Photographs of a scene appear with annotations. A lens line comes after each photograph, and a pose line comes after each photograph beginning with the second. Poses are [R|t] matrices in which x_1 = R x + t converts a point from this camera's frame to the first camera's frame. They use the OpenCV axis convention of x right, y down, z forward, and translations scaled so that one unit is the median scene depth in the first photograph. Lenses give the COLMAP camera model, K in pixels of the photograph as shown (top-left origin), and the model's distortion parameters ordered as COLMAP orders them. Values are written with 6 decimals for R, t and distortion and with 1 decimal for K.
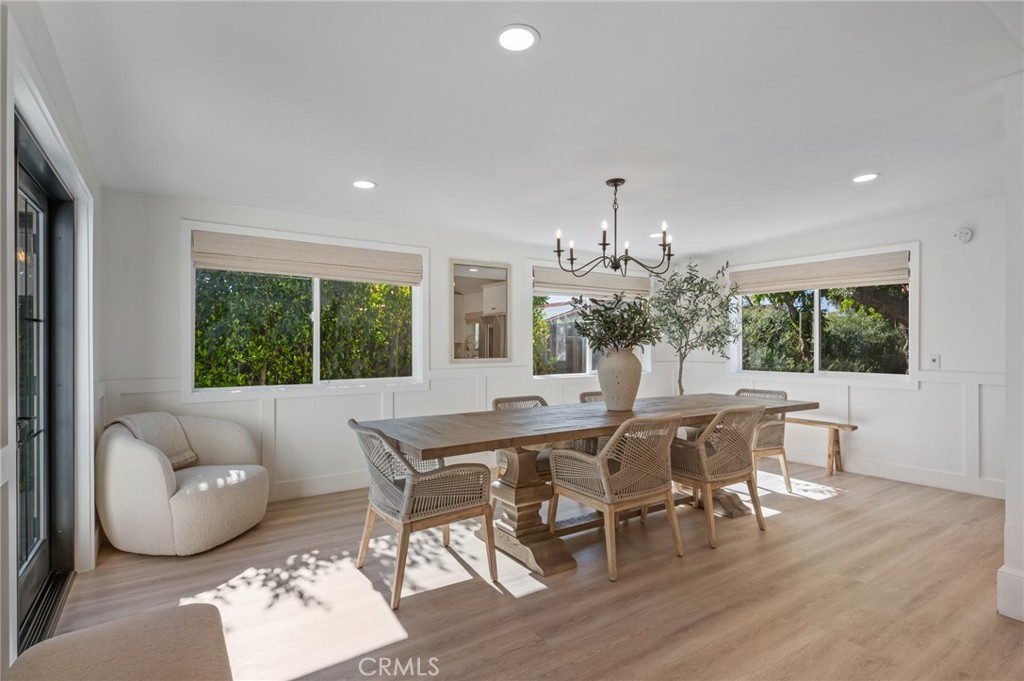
lens RADIAL K [[521.9, 0, 513.5], [0, 521.9, 341.3], [0, 0, 1]] dist [0.000816, -0.001974]
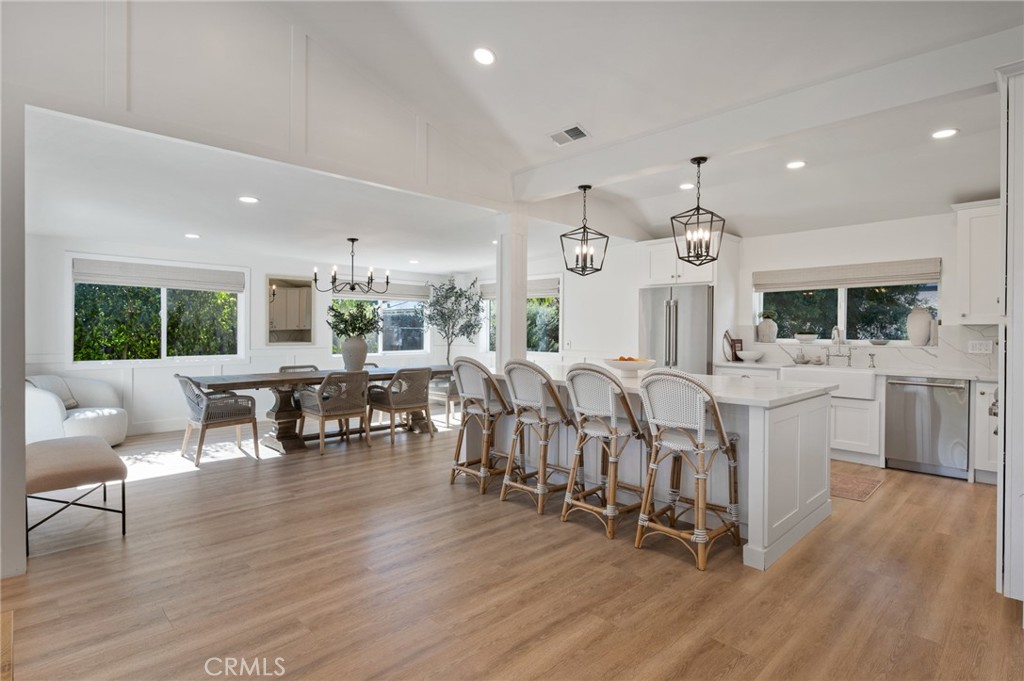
lens RADIAL K [[521.9, 0, 508.1], [0, 521.9, 333.9], [0, 0, 1]] dist [0.000816, -0.001974]
pose [[0.983329, 0.006039, 0.181736, 0.320579], [-0.008045, 0.999915, 0.010299, -0.012968], [-0.181658, -0.011589, 0.983293, -0.650733]]
